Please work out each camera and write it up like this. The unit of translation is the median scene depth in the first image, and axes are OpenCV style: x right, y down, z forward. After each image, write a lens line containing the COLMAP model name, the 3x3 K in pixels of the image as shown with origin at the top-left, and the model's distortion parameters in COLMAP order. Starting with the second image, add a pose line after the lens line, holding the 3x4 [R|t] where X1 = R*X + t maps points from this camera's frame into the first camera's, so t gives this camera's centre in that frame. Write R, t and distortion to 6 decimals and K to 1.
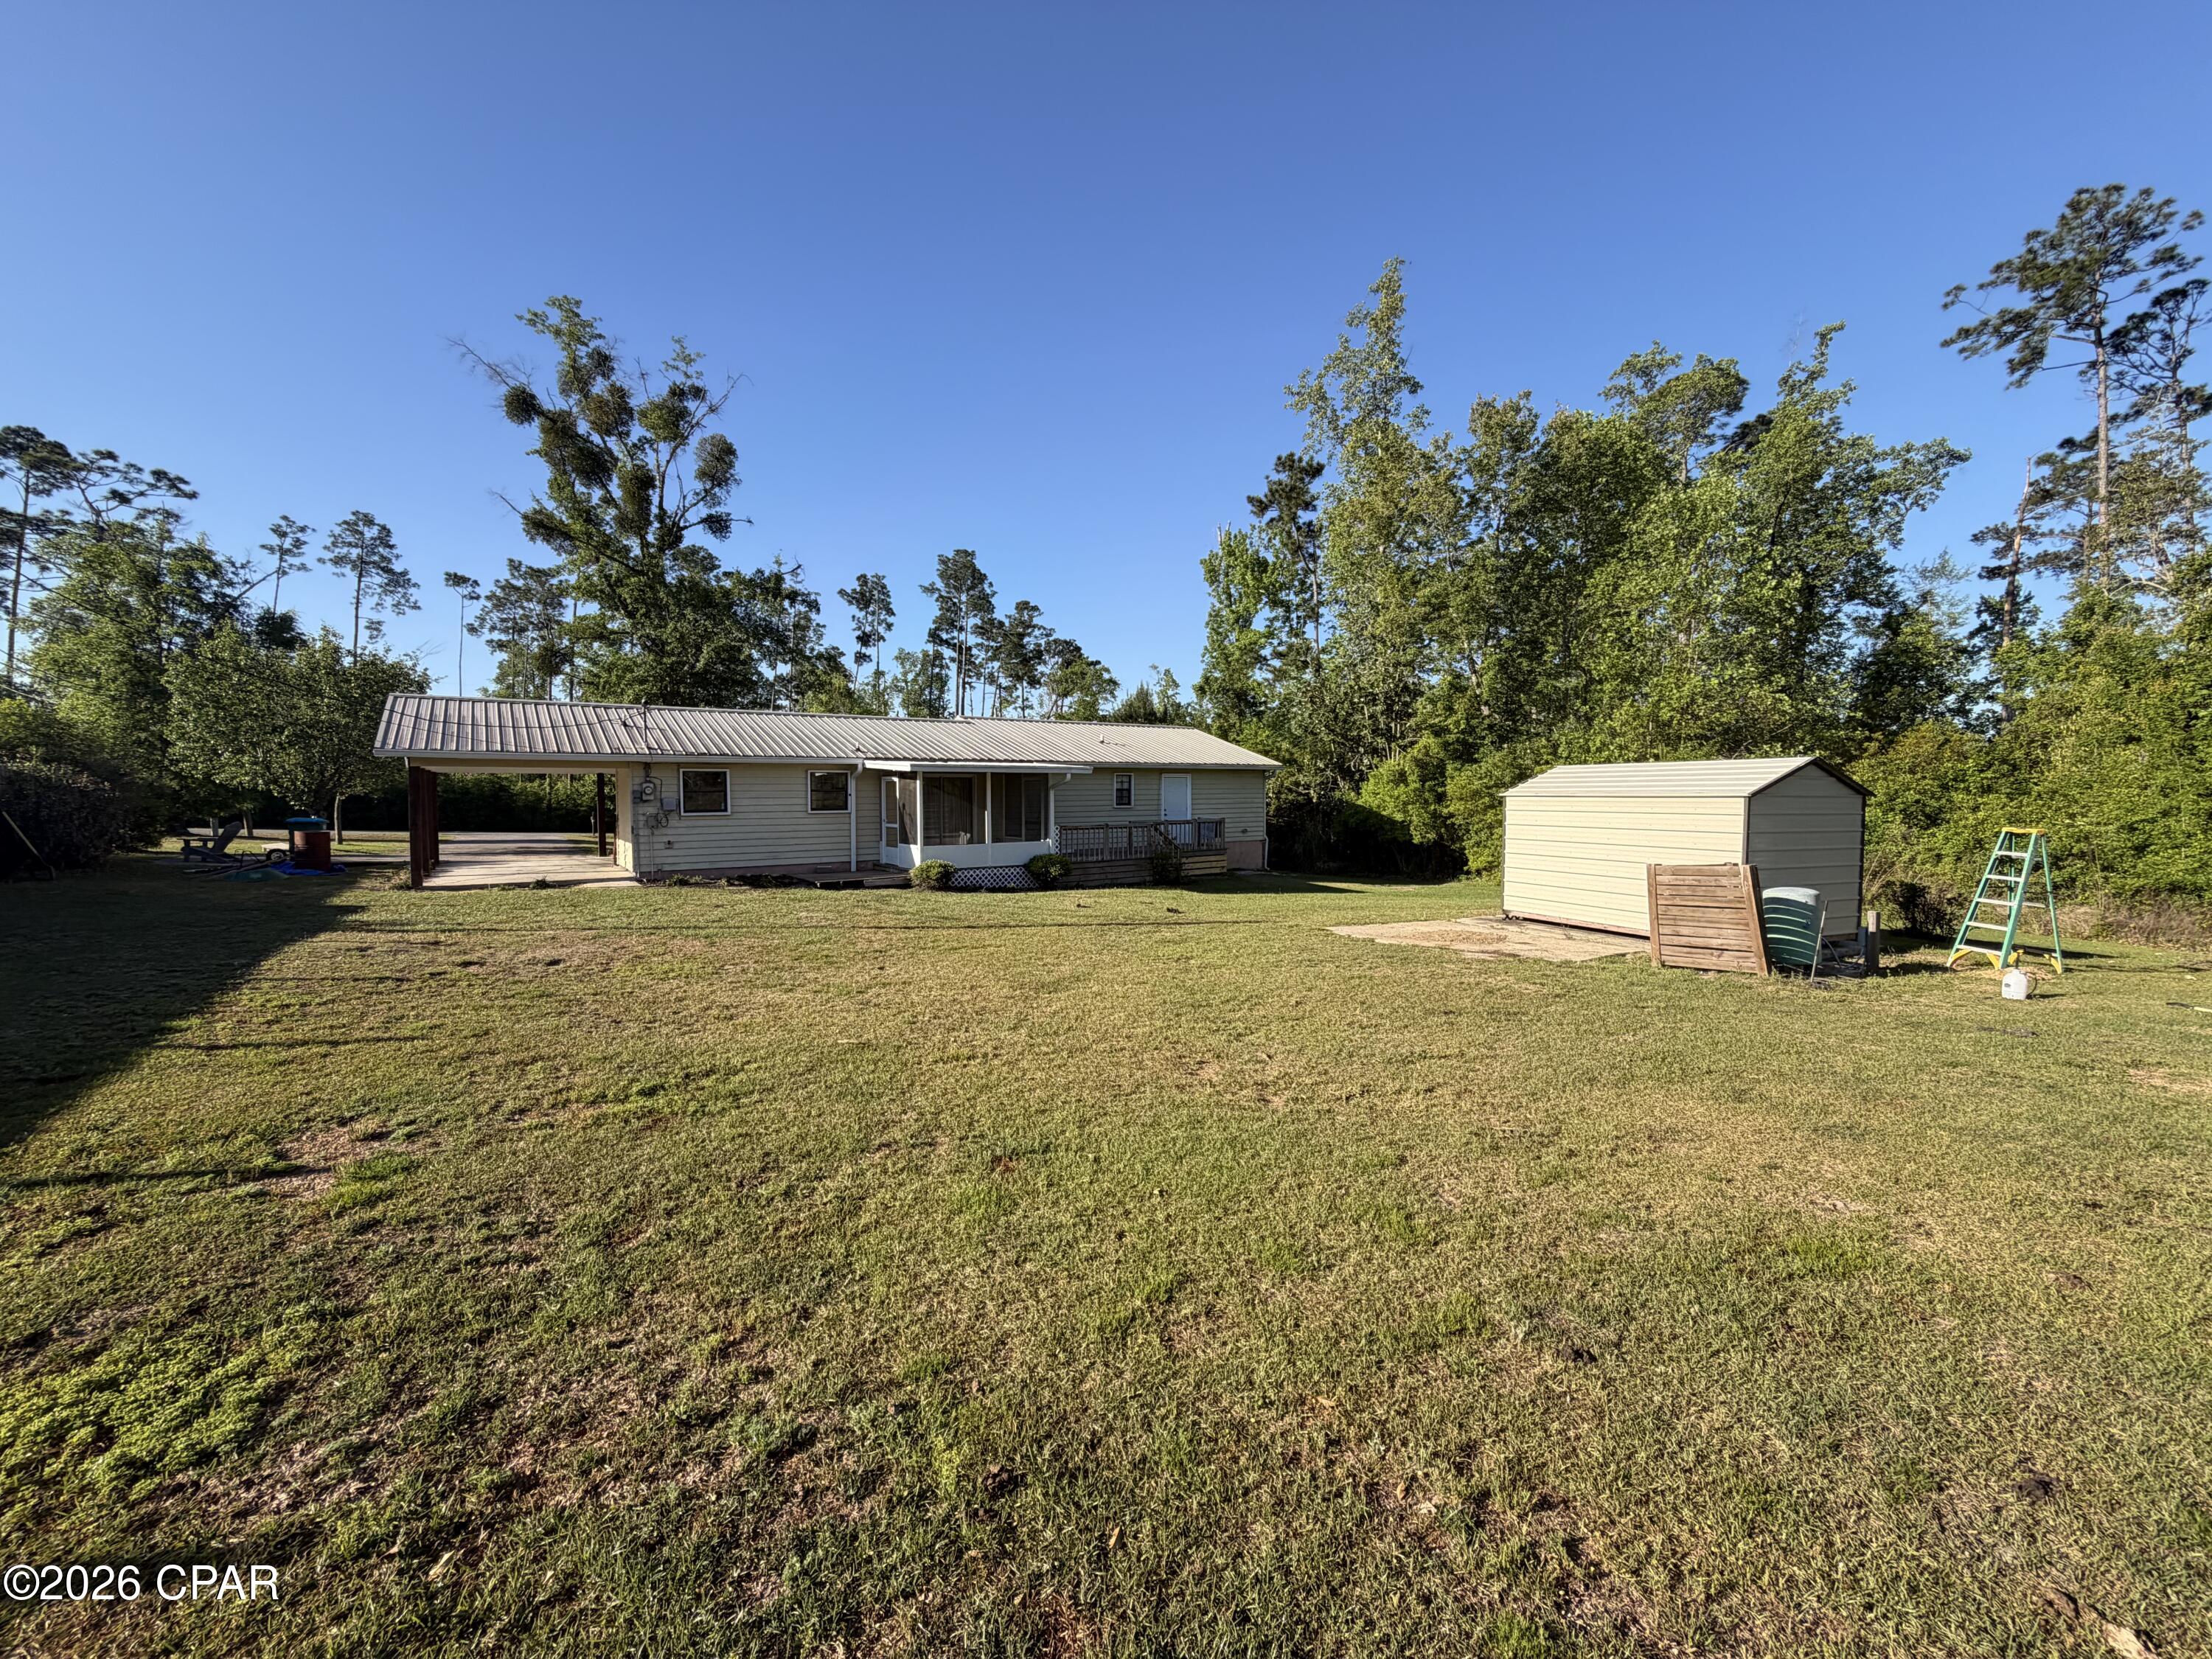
lens RADIAL K [[884.9, 0, 1106.0], [0, 884.9, 829.5], [0, 0, 1]] dist [0.001534, 0.000209]
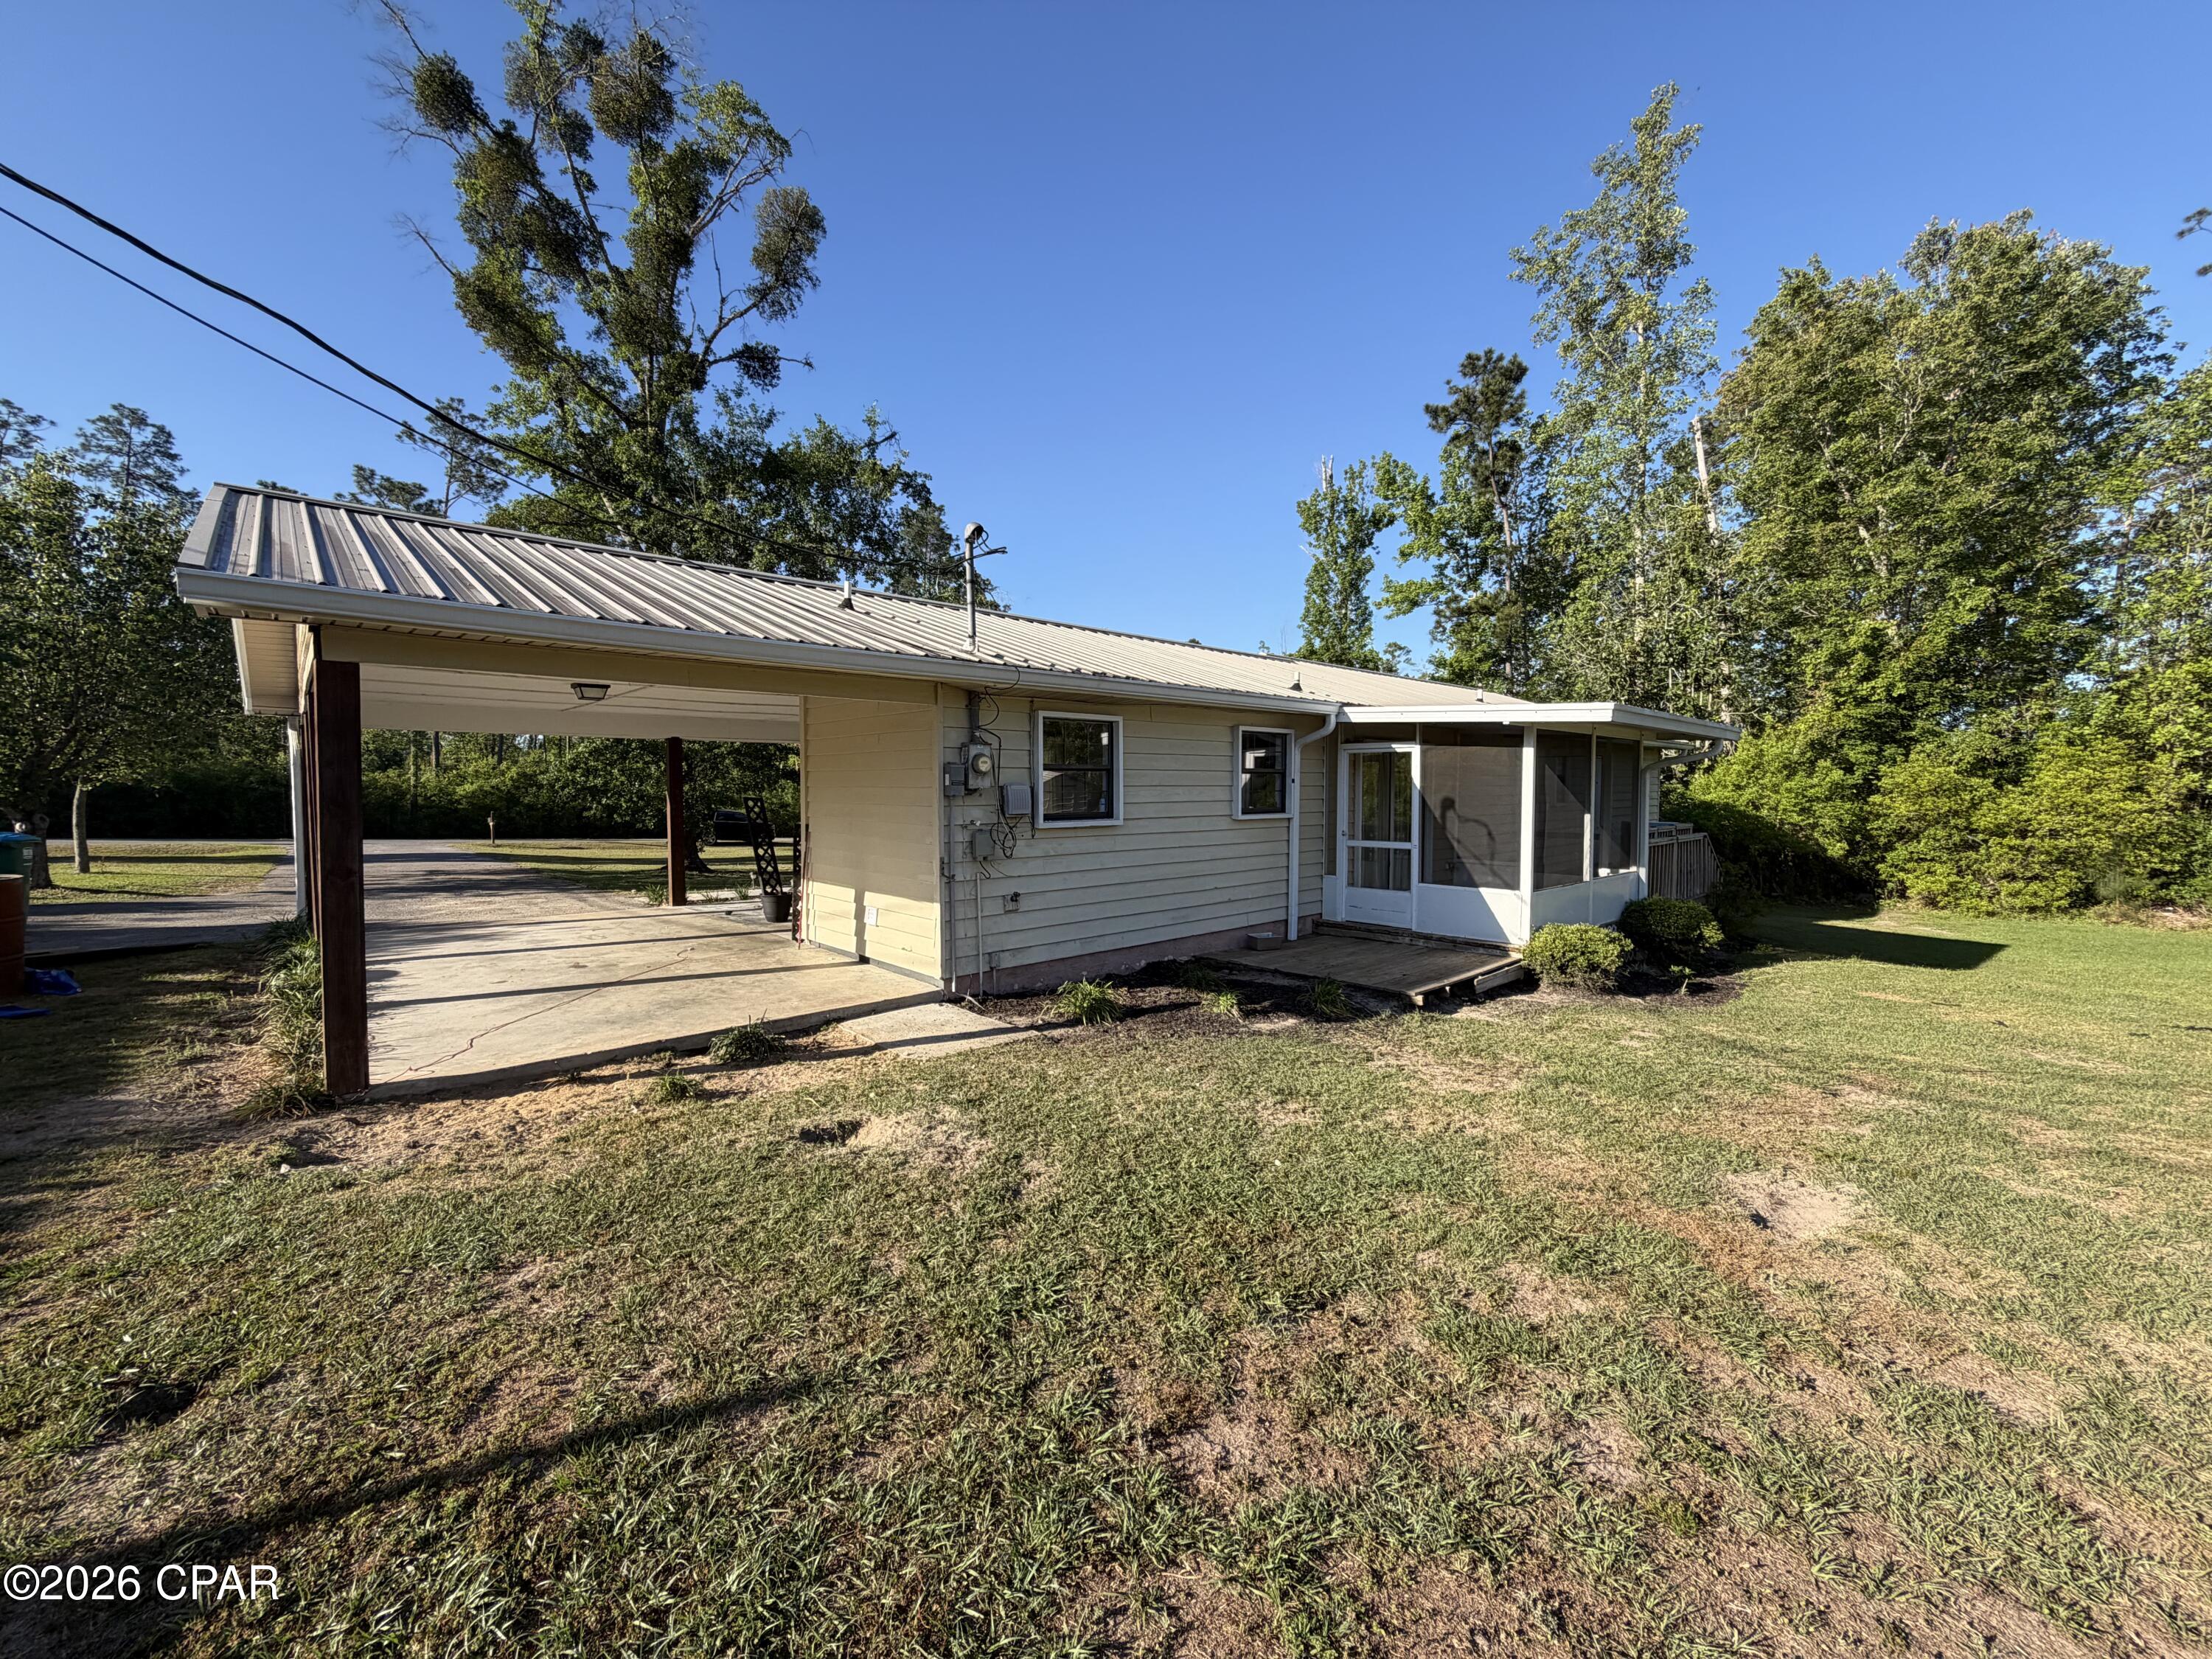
lens RADIAL K [[884.9, 0, 1106.0], [0, 884.9, 829.5], [0, 0, 1]] dist [0.001534, 0.000209]
pose [[0.991011, -0.003369, 0.133736, -0.227525], [0.003164, 0.999993, 0.001744, -0.006430], [-0.133741, -0.001305, 0.991015, 0.271903]]
